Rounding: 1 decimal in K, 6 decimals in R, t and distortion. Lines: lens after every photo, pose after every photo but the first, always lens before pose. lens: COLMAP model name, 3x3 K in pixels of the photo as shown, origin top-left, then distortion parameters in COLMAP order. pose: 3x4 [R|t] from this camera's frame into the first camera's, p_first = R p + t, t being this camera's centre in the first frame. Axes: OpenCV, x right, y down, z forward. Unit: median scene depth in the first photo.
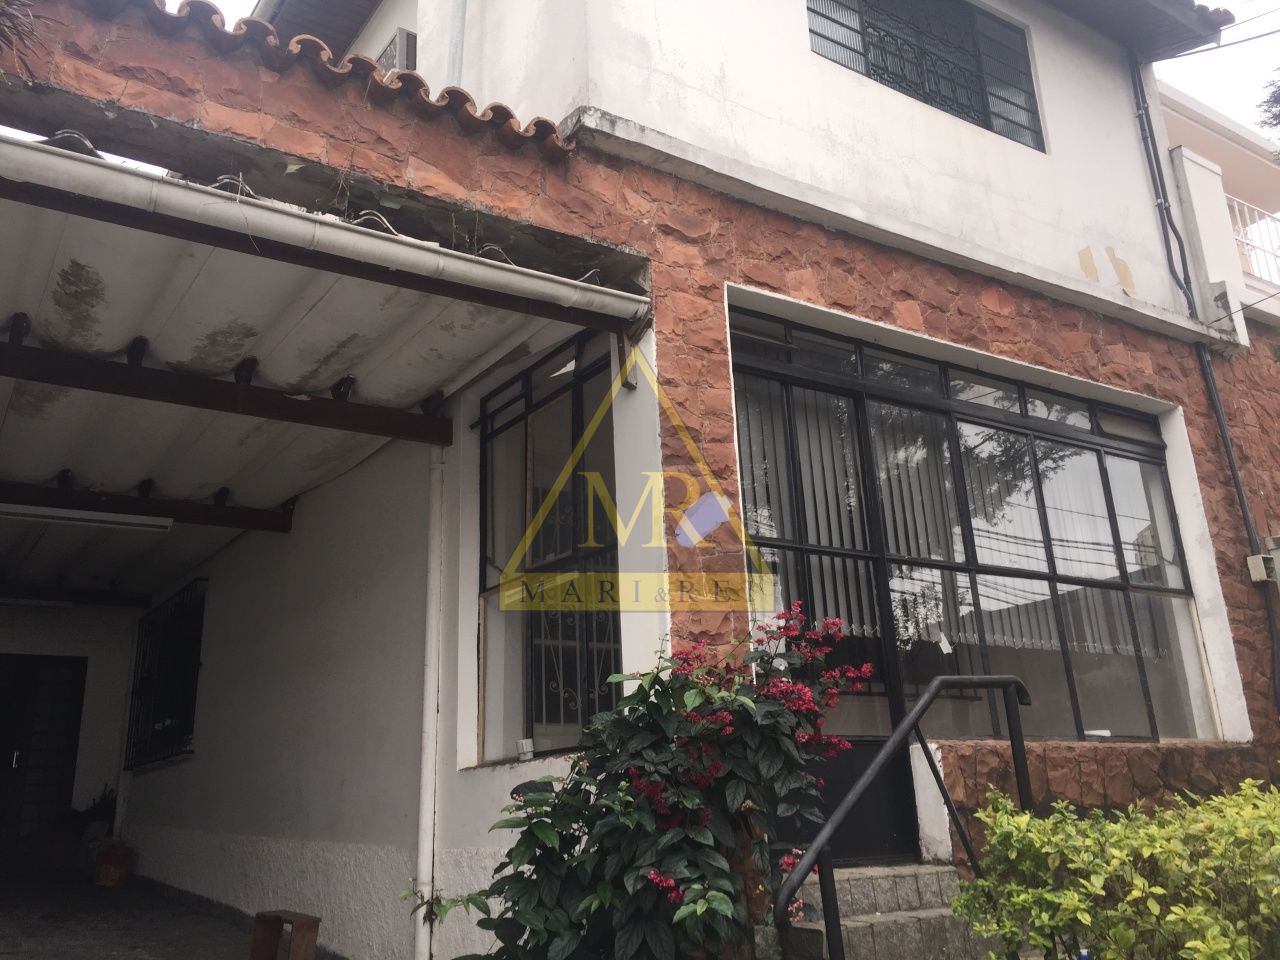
lens RADIAL K [[1088.9, 0, 640.0], [0, 1088.9, 458.4], [0, 0, 1]] dist [0.068598, -0.096492]
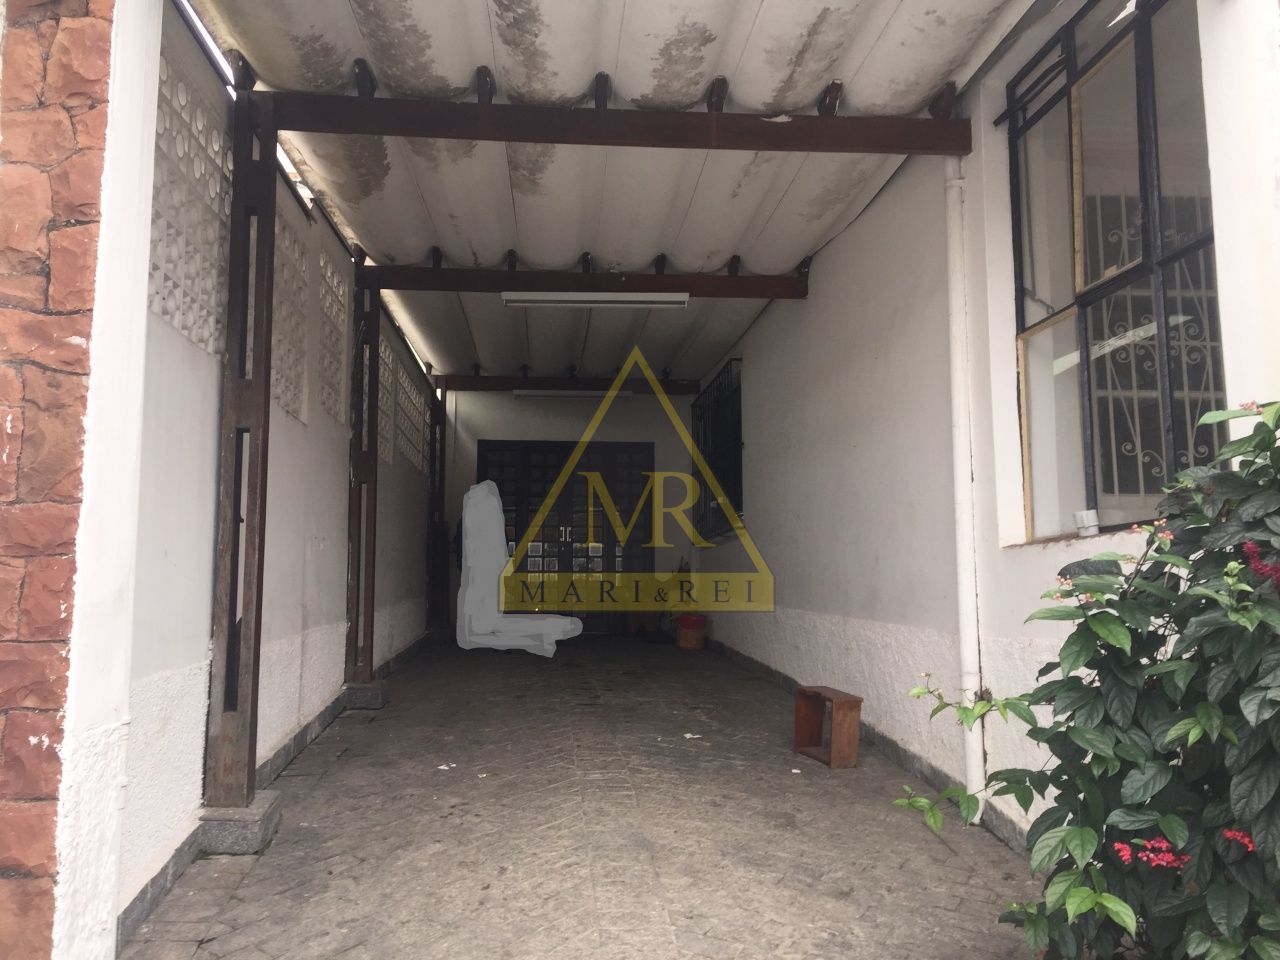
lens RADIAL K [[1072.3, 0, 640.4], [0, 1072.3, 461.4], [0, 0, 1]] dist [0.083916, -0.064746]
pose [[0.871047, -0.026016, -0.490510, -0.001348], [0.119330, 0.979888, 0.159934, 0.067857], [0.476484, -0.197843, 0.856634, 0.214923]]
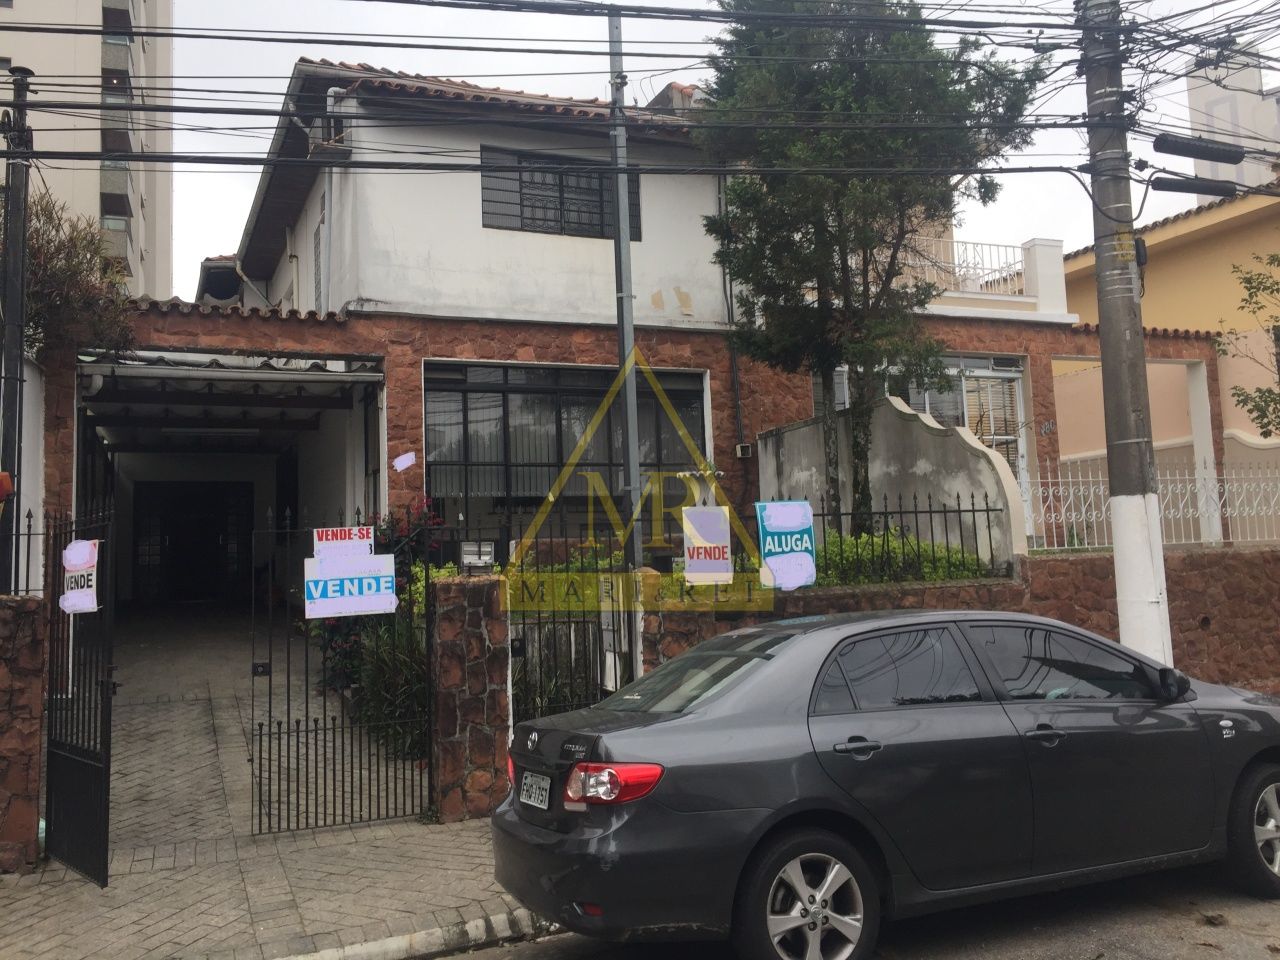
lens RADIAL K [[1088.9, 0, 640.0], [0, 1088.9, 458.4], [0, 0, 1]] dist [0.068598, -0.096492]
pose [[0.981357, -0.019827, -0.191167, 1.063746], [0.060324, 0.976175, 0.208429, -0.442816], [0.182481, -0.216075, 0.959173, -1.359278]]
